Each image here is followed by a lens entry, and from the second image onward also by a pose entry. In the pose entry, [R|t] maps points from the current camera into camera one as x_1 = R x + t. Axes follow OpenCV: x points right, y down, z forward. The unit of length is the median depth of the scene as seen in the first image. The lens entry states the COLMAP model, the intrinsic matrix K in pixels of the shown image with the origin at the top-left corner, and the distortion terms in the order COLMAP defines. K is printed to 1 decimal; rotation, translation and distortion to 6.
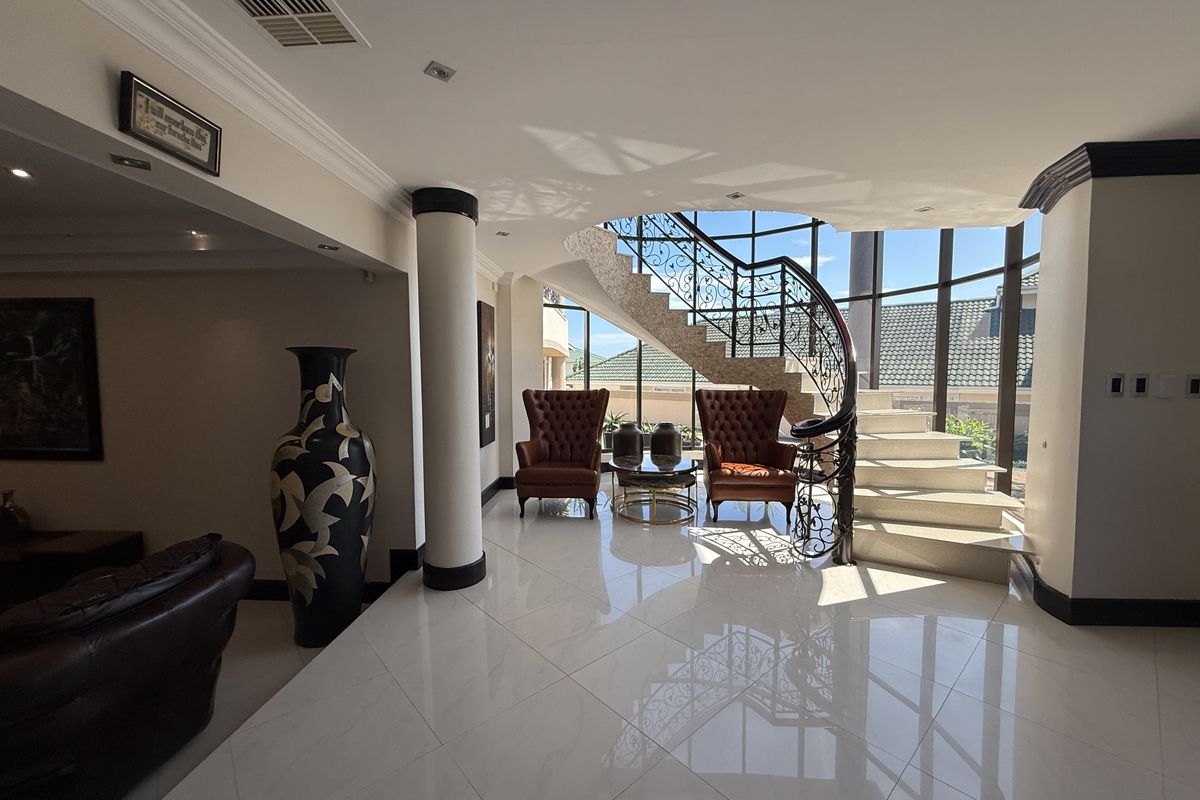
lens RADIAL K [[478.0, 0, 596.7], [0, 478.0, 400.0], [0, 0, 1]] dist [-0.001546, 0.000269]
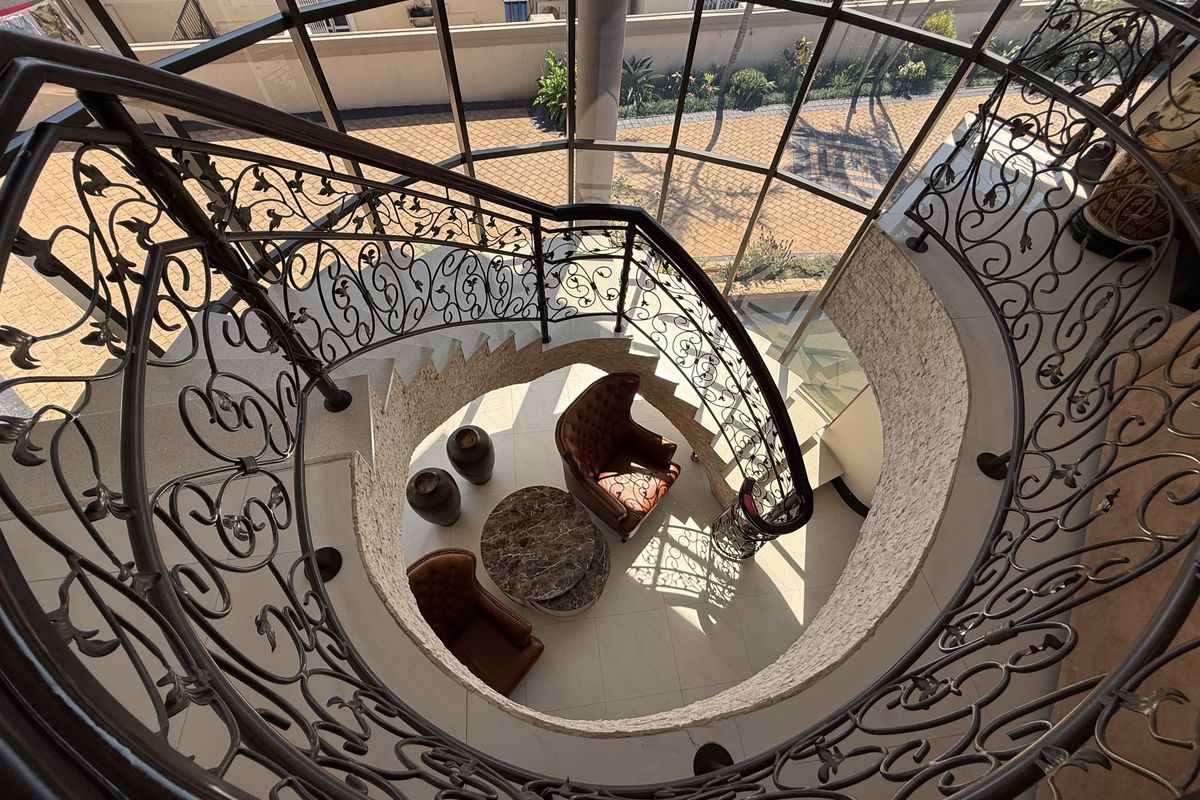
lens RADIAL K [[478.0, 0, 596.7], [0, 478.0, 400.0], [0, 0, 1]] dist [-0.001546, 0.000269]
pose [[0.548903, -0.695283, 0.463991, -0.025468], [-0.004855, 0.552427, 0.833547, -0.464747], [-0.835872, -0.459789, 0.299854, 0.570426]]
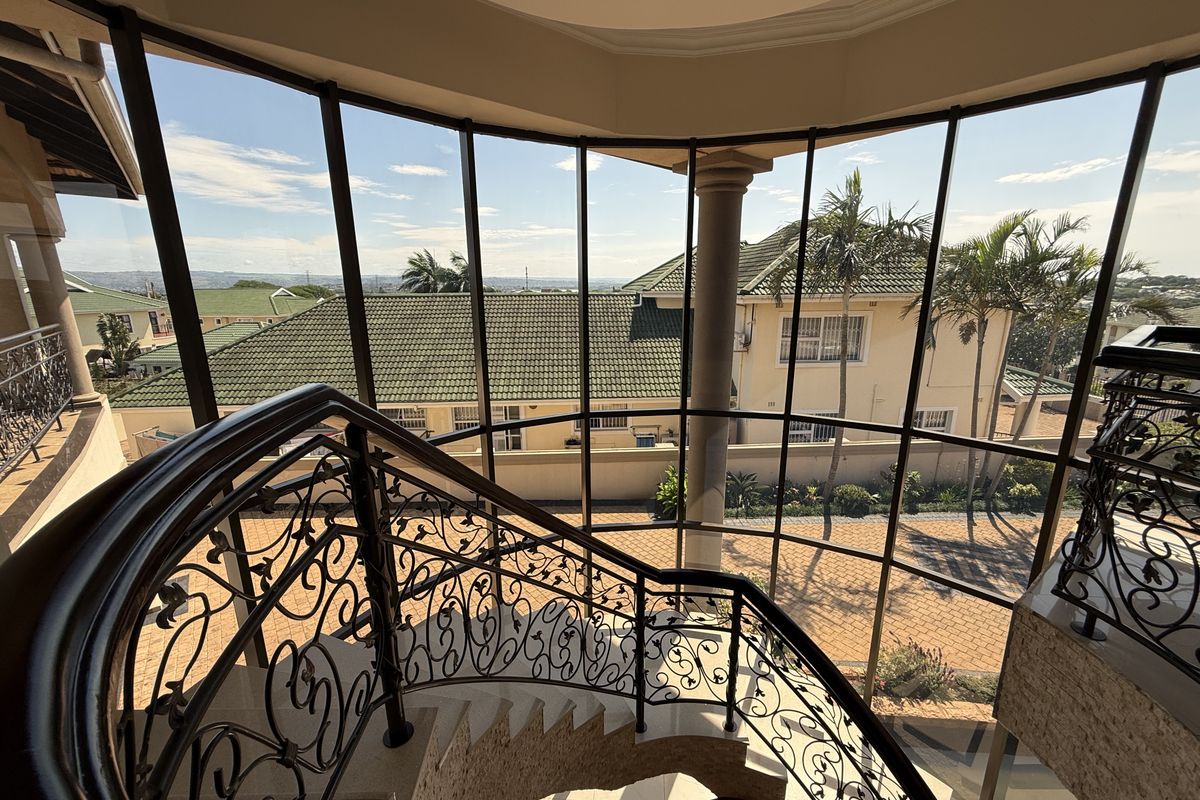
lens RADIAL K [[478.0, 0, 596.7], [0, 478.0, 400.0], [0, 0, 1]] dist [-0.001546, 0.000269]
pose [[0.721941, -0.171342, 0.670405, -0.040181], [0.048107, 0.978941, 0.198392, -0.450905], [-0.690280, -0.110977, 0.714981, 0.550628]]
